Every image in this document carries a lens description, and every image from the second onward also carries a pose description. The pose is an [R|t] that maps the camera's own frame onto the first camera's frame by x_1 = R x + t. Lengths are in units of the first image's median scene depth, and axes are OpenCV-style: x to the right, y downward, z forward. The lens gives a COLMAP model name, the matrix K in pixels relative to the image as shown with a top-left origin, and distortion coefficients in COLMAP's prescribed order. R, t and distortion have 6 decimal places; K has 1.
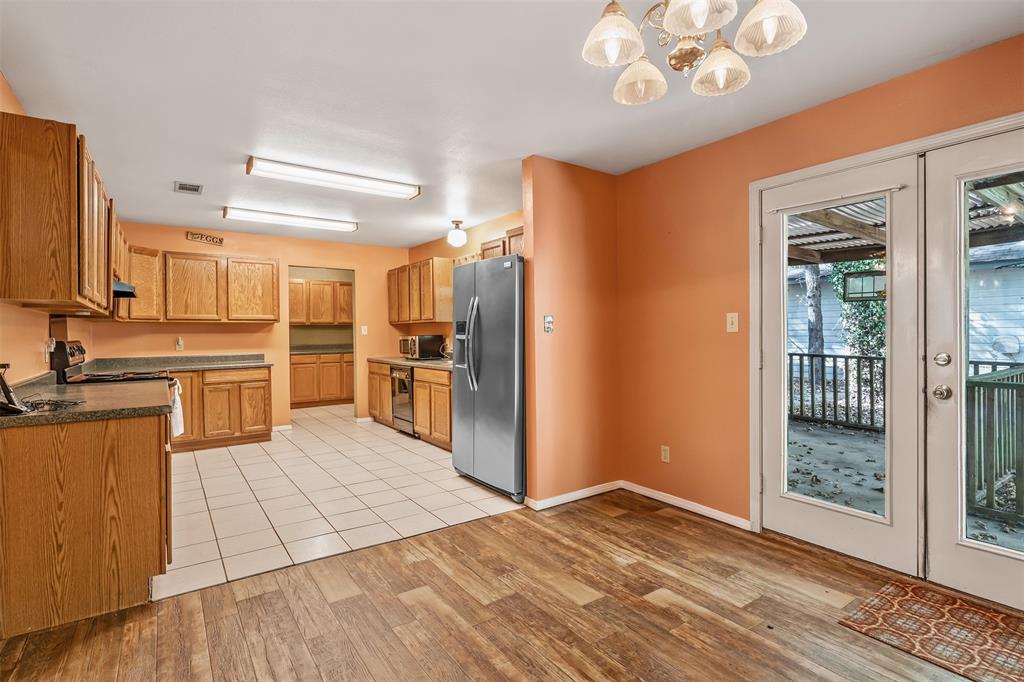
lens RADIAL K [[491.8, 0, 513.1], [0, 491.8, 335.0], [0, 0, 1]] dist [-0.006132, -0.000197]
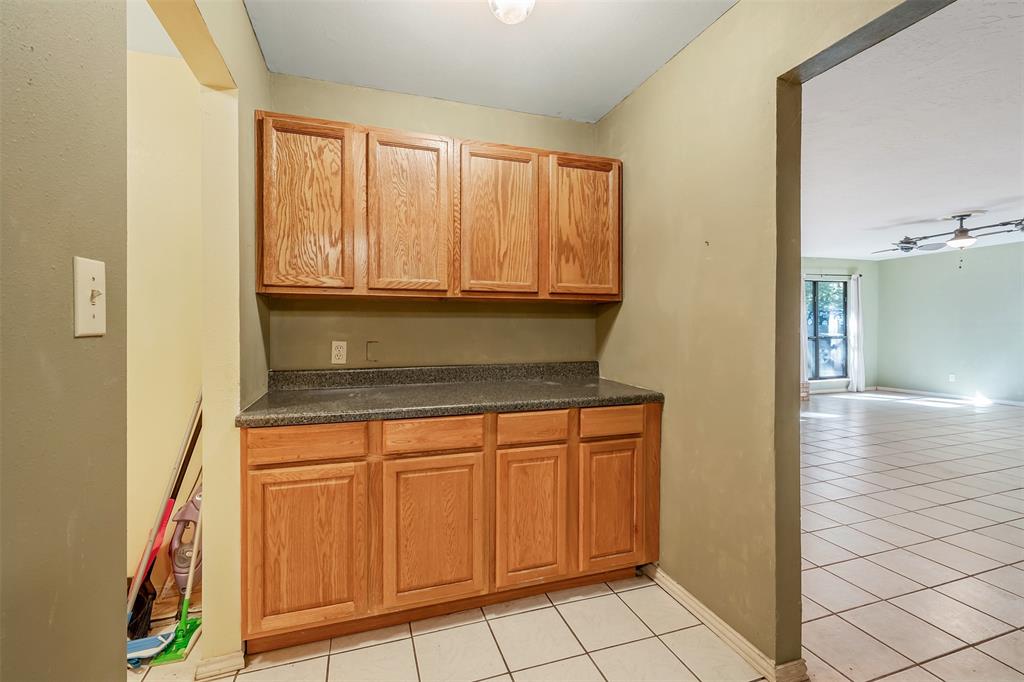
lens RADIAL K [[455.4, 0, 517.8], [0, 455.4, 334.4], [0, 0, 1]] dist [-0.001774, -0.000416]
pose [[0.959713, 0.014940, -0.280584, -0.310275], [-0.013357, 0.999882, 0.007554, -0.002628], [0.280664, -0.003502, 0.959800, 0.762948]]
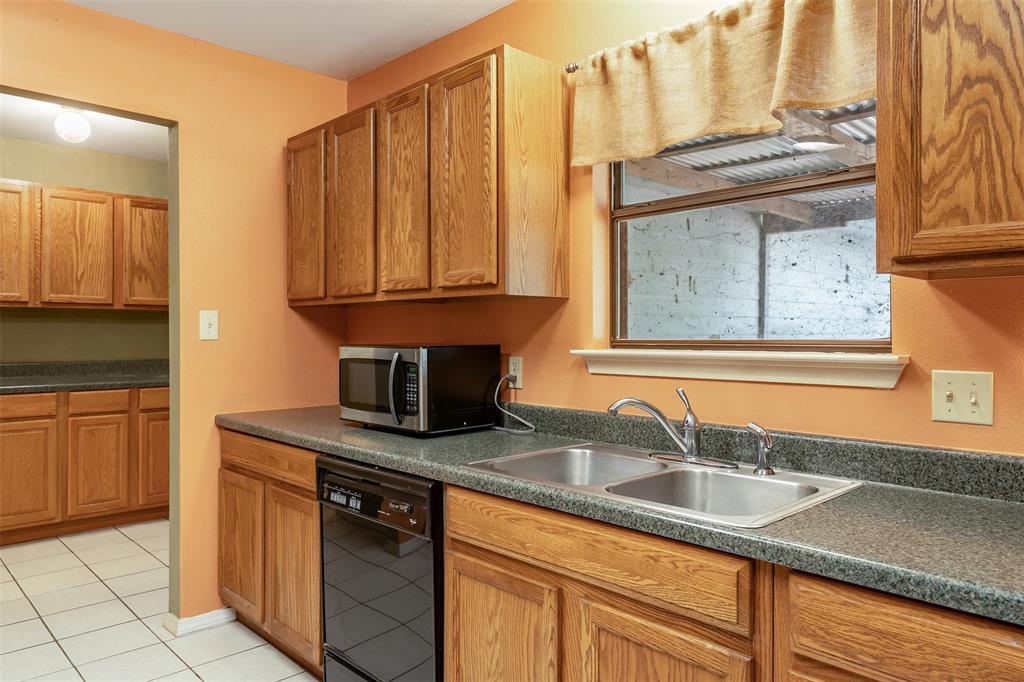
lens RADIAL K [[700.2, 0, 507.1], [0, 700.2, 335.6], [0, 0, 1]] dist [0.002007, -0.001359]
pose [[0.990105, 0.015424, 0.139479, -0.147904], [-0.014622, 0.999870, -0.006772, -0.002213], [-0.139565, 0.004666, 0.990202, 0.447337]]
